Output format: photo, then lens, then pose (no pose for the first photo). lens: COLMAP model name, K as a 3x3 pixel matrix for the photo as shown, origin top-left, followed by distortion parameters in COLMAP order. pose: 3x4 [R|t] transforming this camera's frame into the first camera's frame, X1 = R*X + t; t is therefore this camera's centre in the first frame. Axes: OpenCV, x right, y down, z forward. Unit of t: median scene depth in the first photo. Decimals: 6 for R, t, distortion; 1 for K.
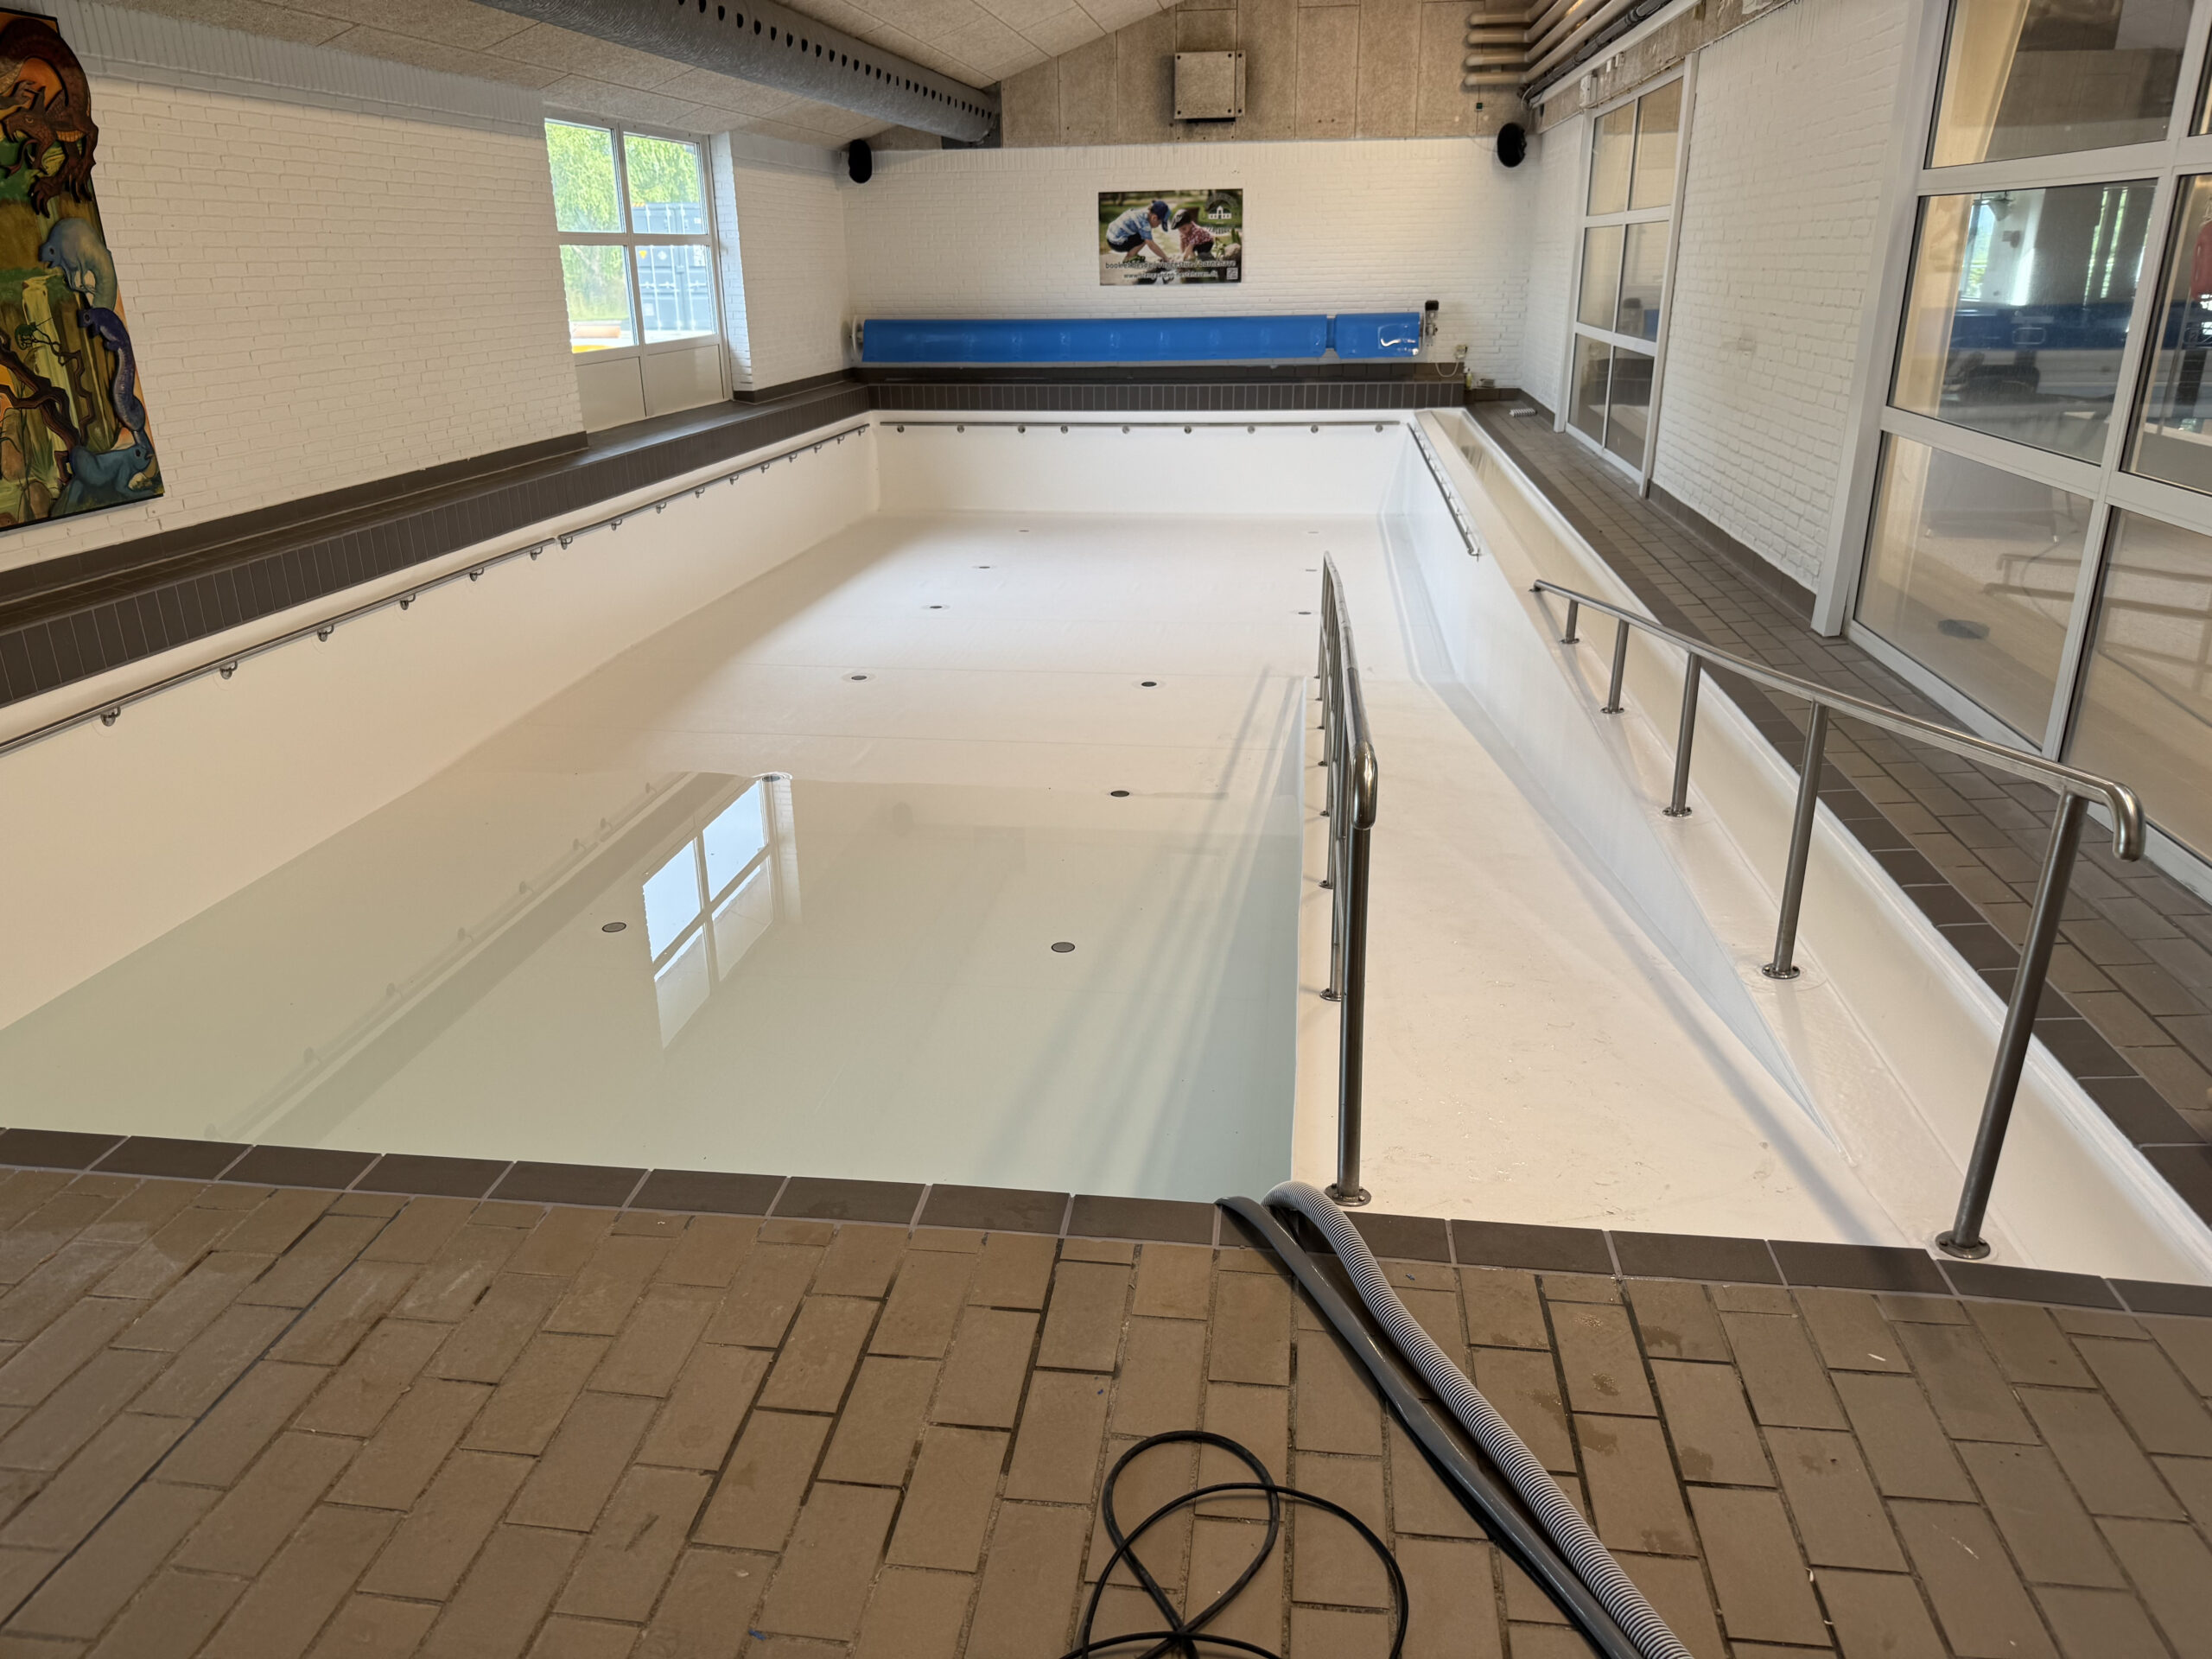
lens RADIAL K [[1533.9, 0, 1101.6], [0, 1533.9, 835.9], [0, 0, 1]] dist [-0.008387, -0.002928]
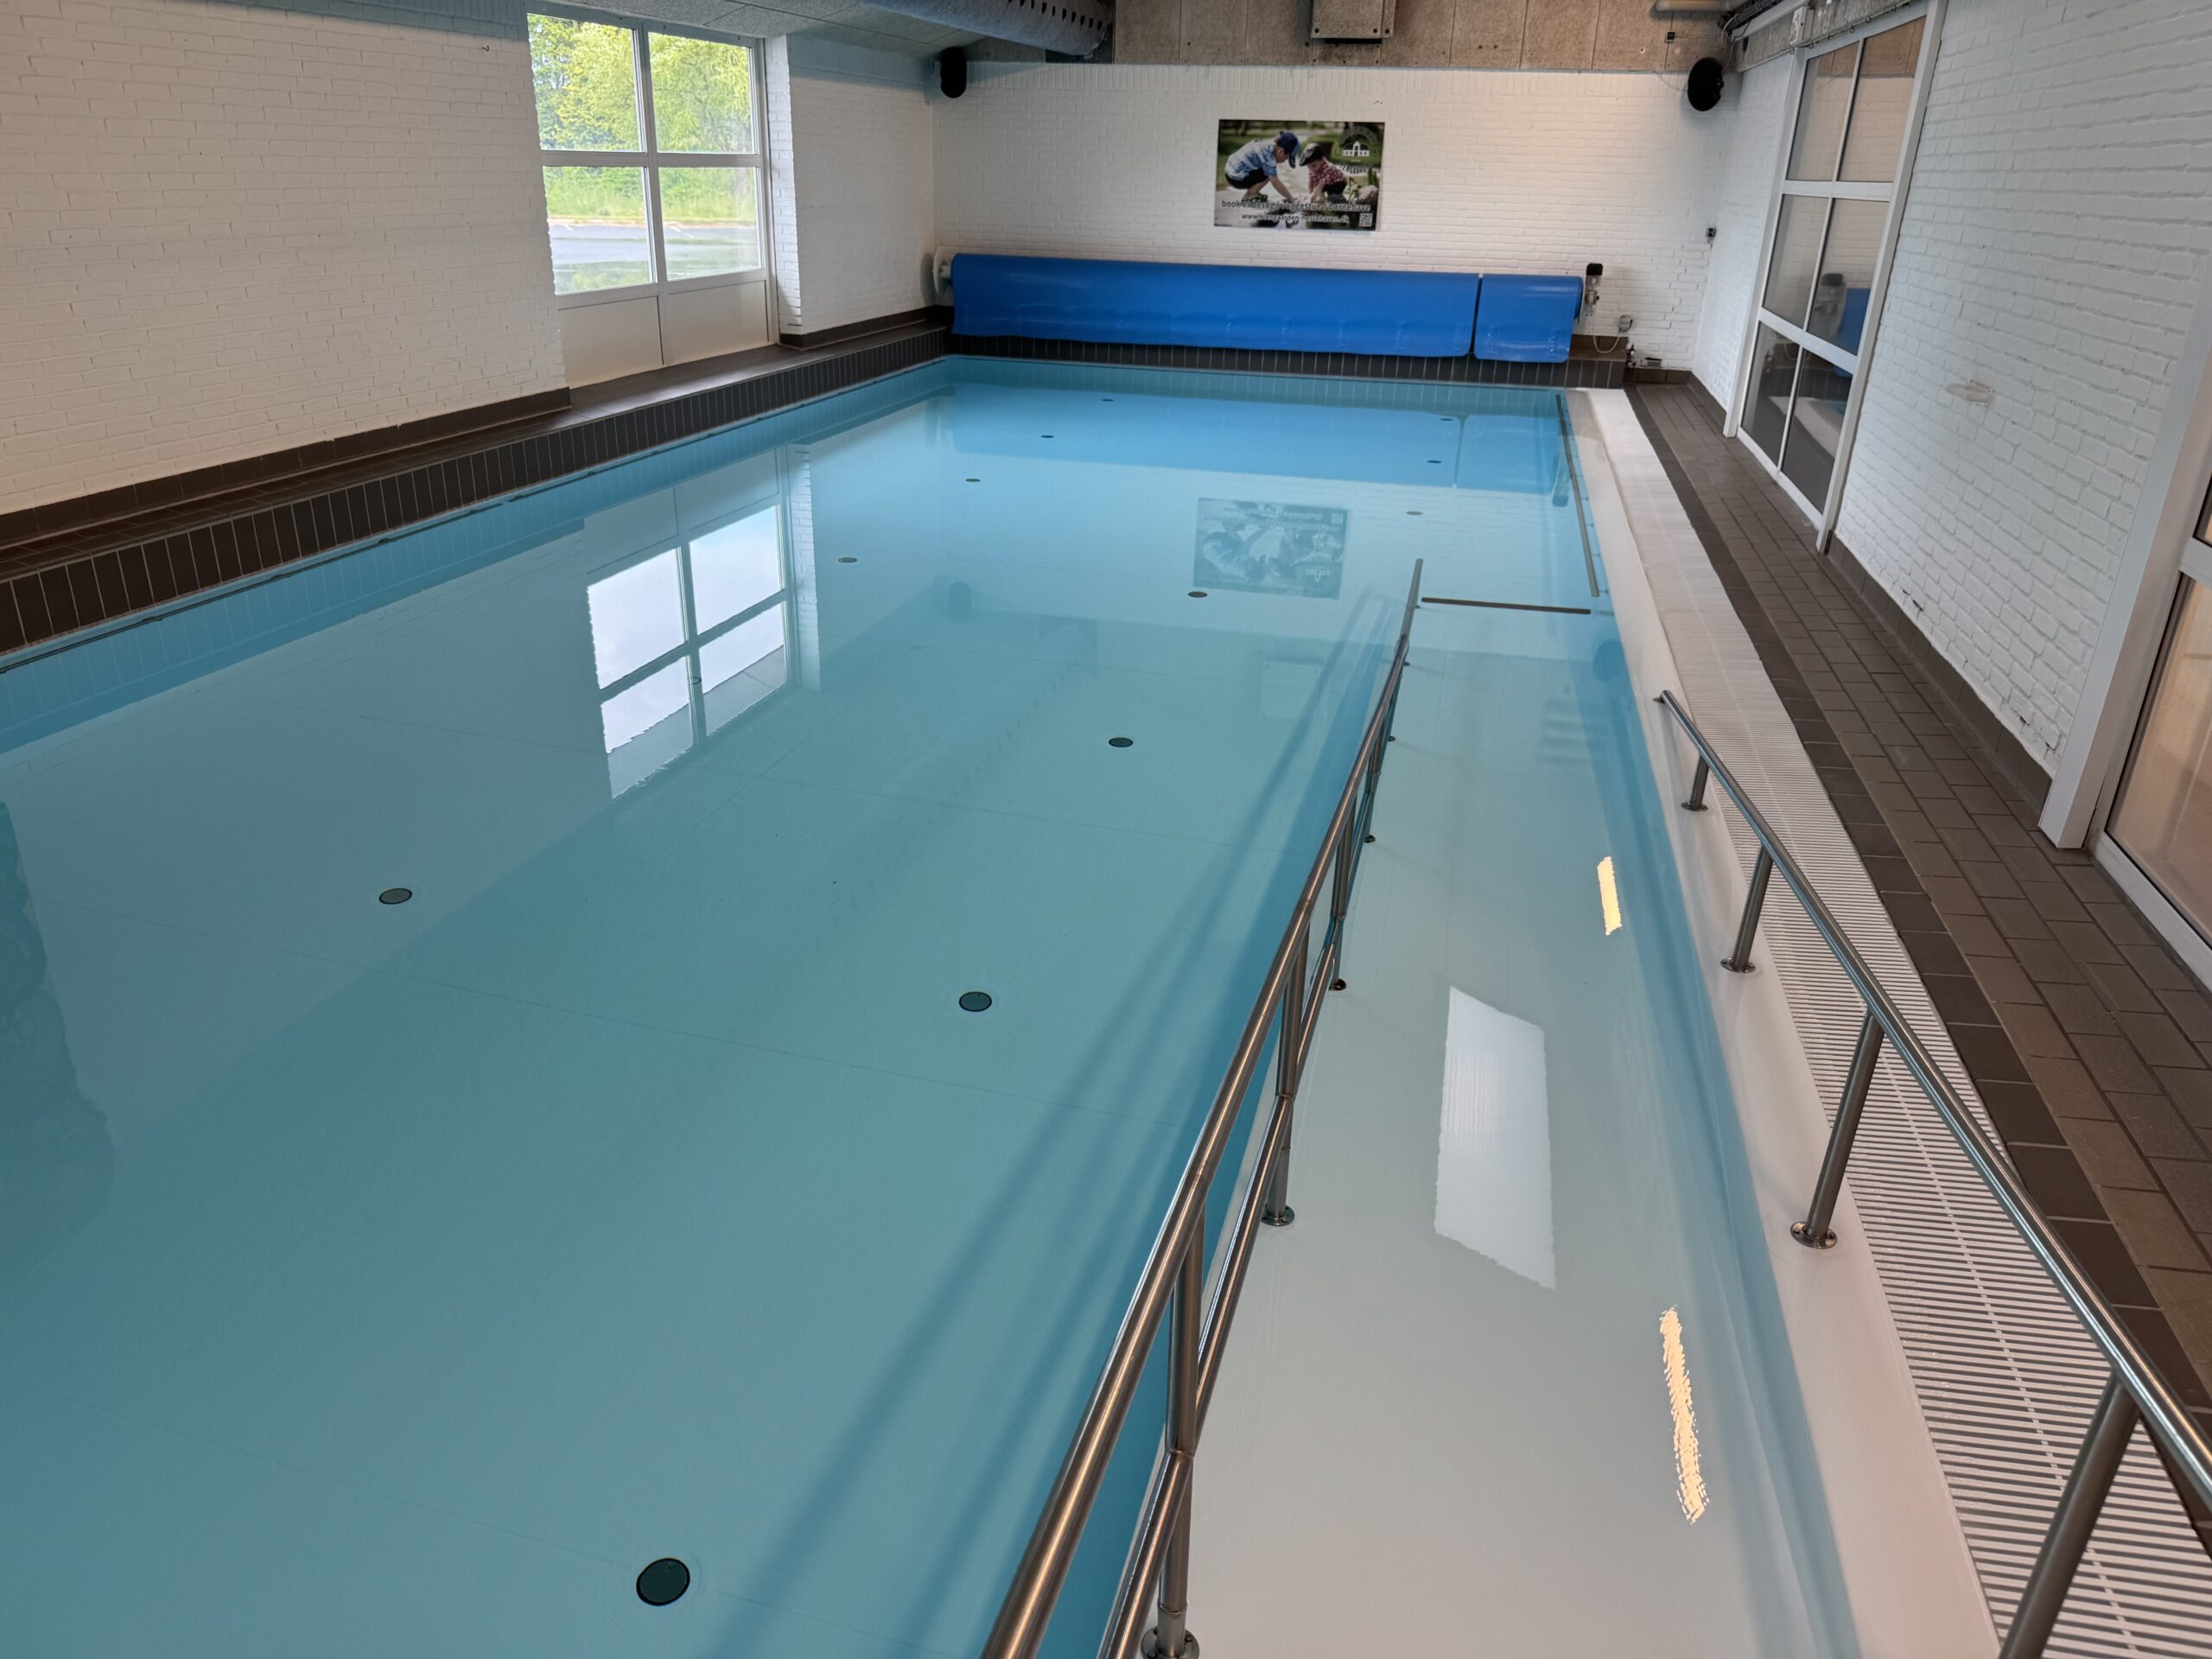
lens RADIAL K [[1533.9, 0, 1110.2], [0, 1533.9, 826.2], [0, 0, 1]] dist [-0.008387, -0.002928]
pose [[0.993818, 0.078010, -0.078997, 0.038249], [-0.074191, 0.995981, 0.050179, -0.058846], [0.082593, -0.044007, 0.995611, 0.108612]]
